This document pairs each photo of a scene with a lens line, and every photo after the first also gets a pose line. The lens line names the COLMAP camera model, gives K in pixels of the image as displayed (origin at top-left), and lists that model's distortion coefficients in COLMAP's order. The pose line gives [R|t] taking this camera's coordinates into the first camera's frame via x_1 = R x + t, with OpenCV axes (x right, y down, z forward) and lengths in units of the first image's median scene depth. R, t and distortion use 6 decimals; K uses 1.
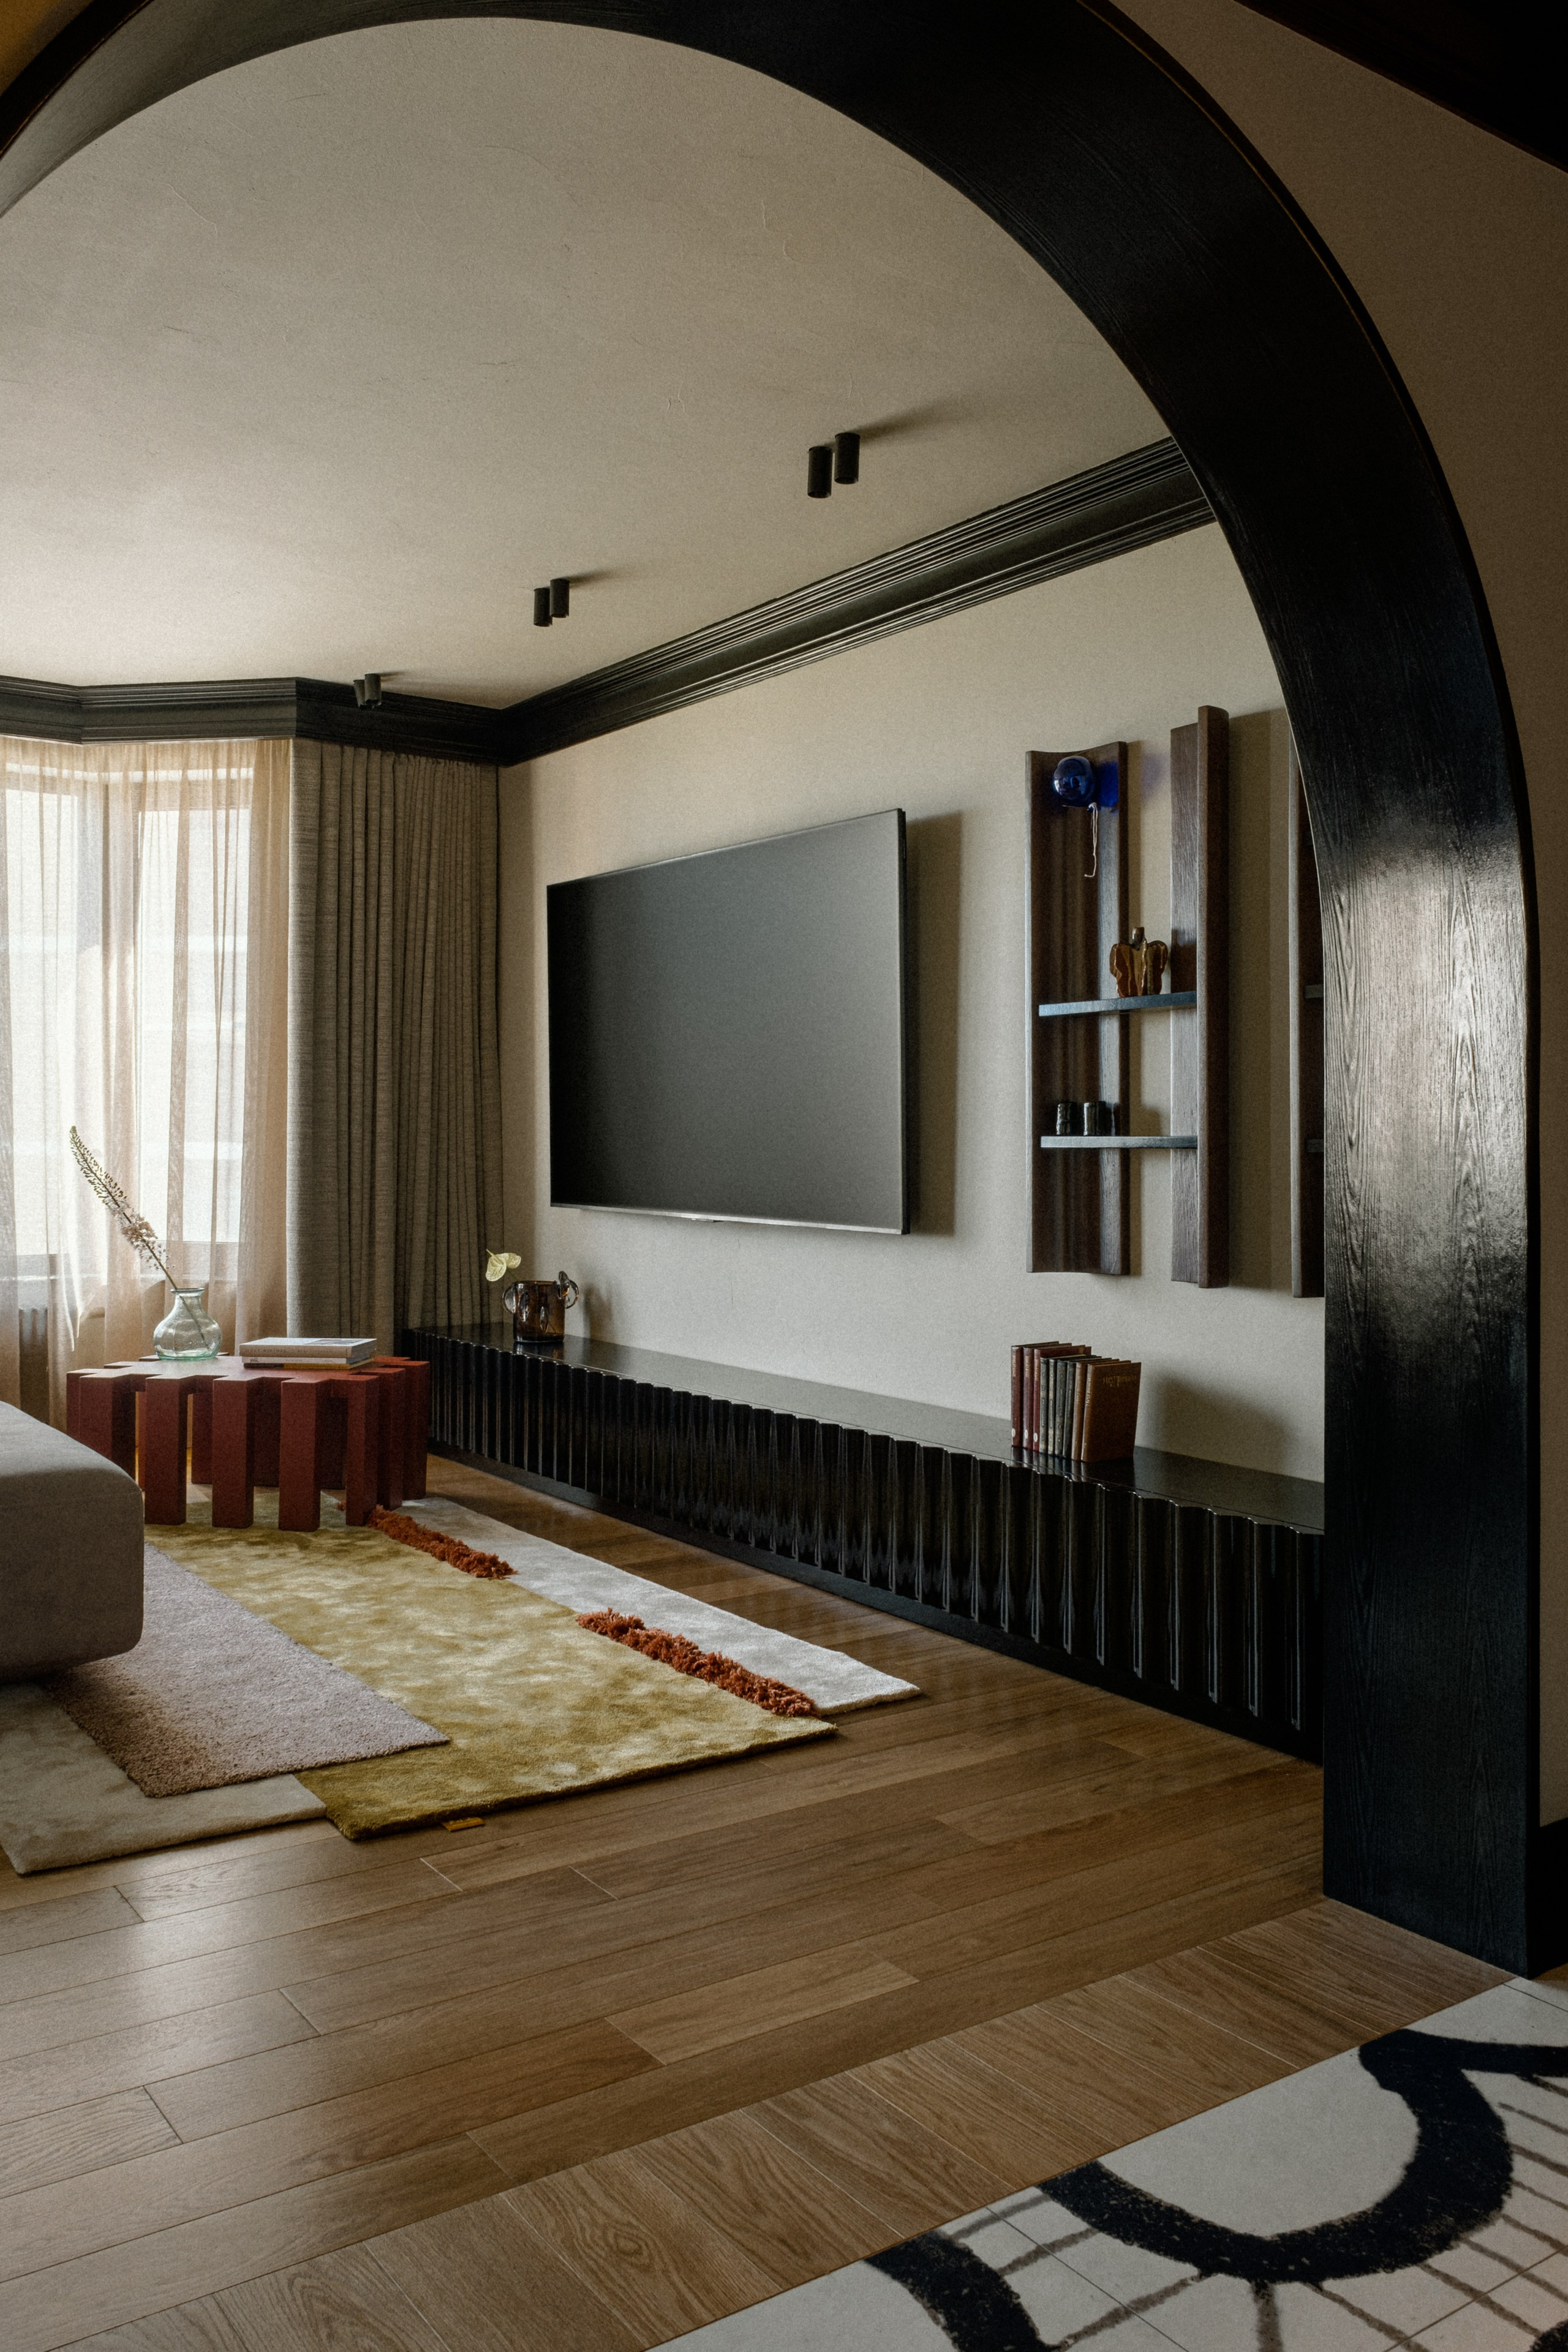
lens RADIAL K [[1868.7, 0, 778.2], [0, 1868.7, 1113.6], [0, 0, 1]] dist [-0.001216, 0.003047]
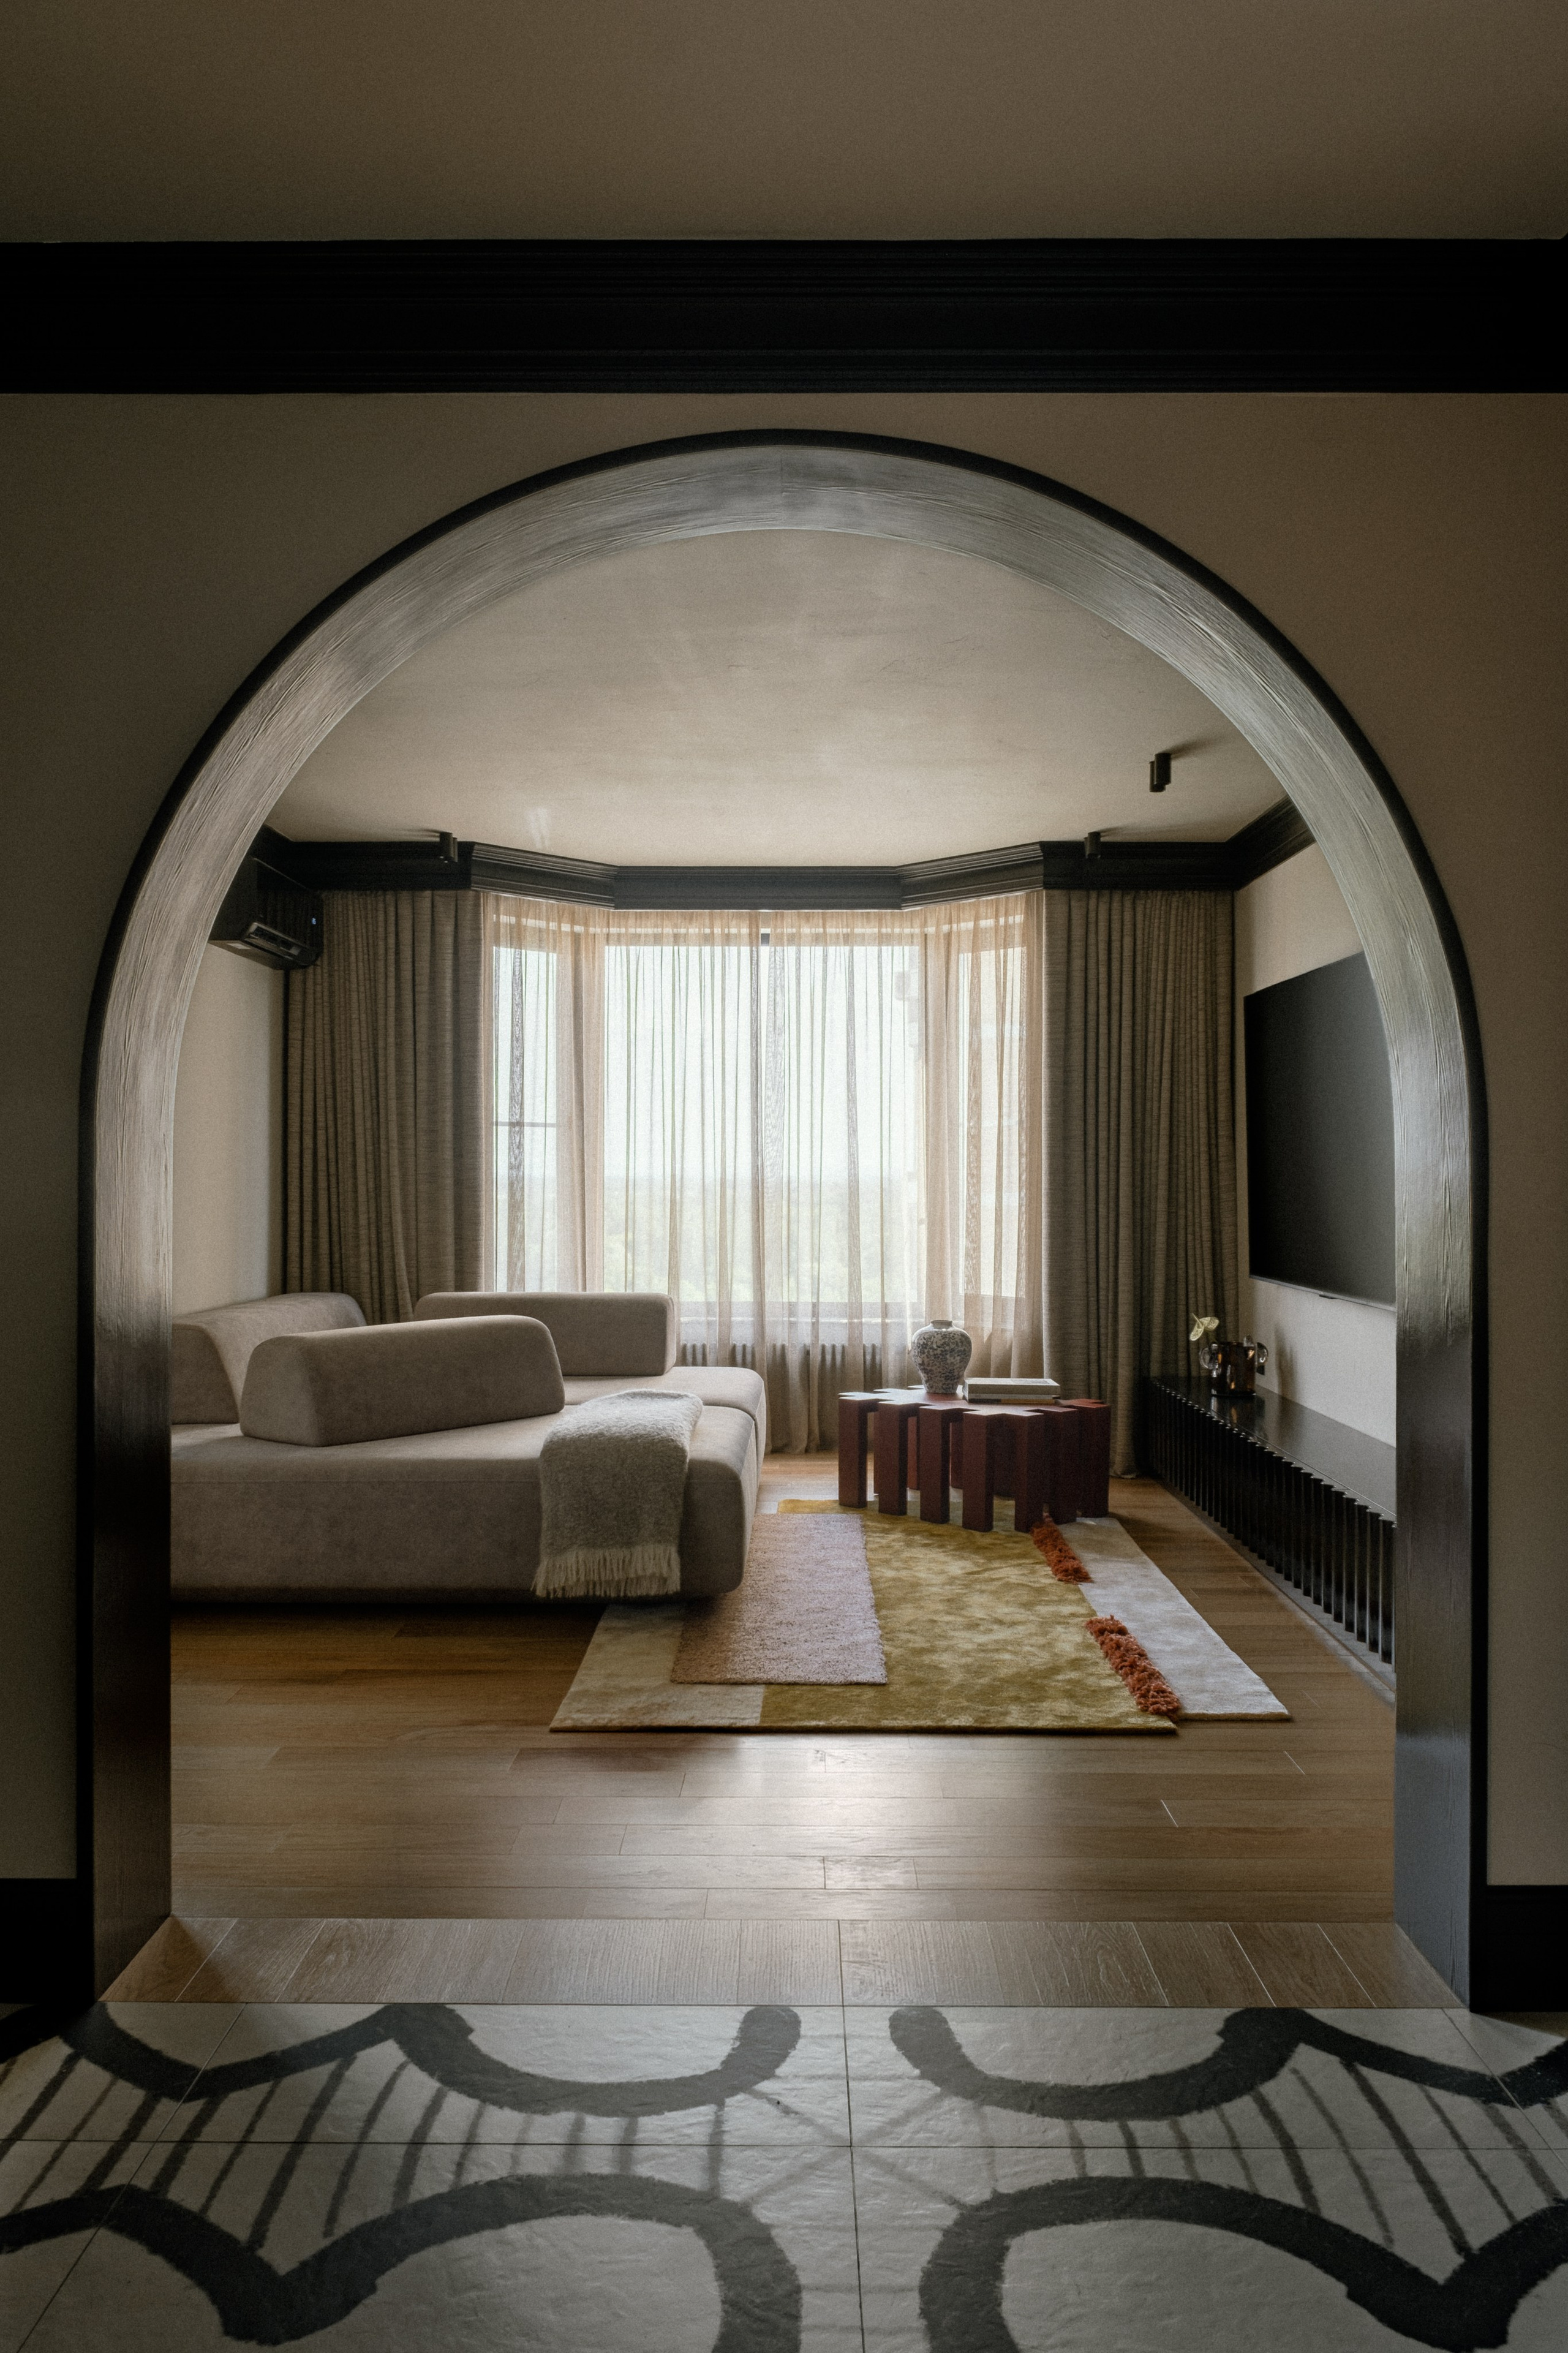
lens RADIAL K [[1764.5, 0, 784.0], [0, 1764.5, 1176.5], [0, 0, 1]] dist [0.004456, 0.001070]
pose [[0.816356, -0.003287, -0.577539, 0.274354], [0.009035, 0.999934, 0.007080, -0.022912], [0.577478, -0.010998, 0.816332, -0.045983]]
